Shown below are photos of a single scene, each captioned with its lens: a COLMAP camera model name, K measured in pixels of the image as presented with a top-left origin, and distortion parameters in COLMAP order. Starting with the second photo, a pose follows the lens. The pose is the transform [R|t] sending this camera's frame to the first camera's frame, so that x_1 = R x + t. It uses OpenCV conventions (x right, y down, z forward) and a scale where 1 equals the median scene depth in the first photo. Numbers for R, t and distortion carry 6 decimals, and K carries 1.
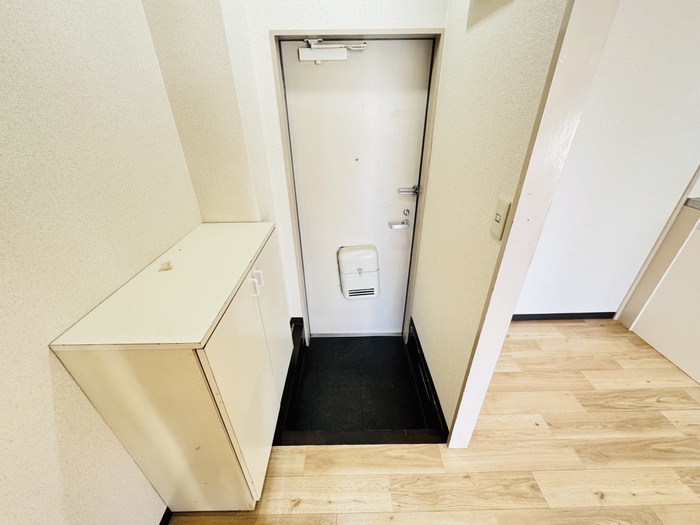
lens RADIAL K [[278.9, 0, 350.0], [0, 278.9, 262.5], [0, 0, 1]] dist [-0.003639, -0.000008]
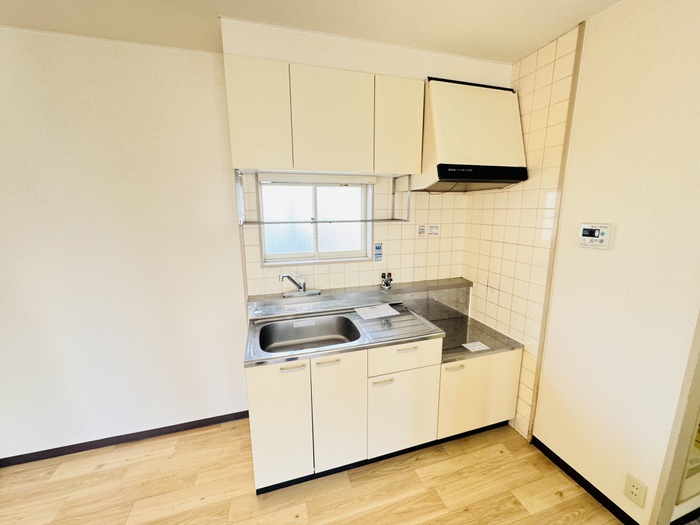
lens RADIAL K [[278.9, 0, 350.0], [0, 278.9, 262.5], [0, 0, 1]] dist [-0.003639, -0.000008]
pose [[0.958688, -0.040898, 0.281503, 1.469791], [0.129085, 0.944398, -0.302405, 0.047314], [-0.253484, 0.326250, 0.910663, -0.208292]]
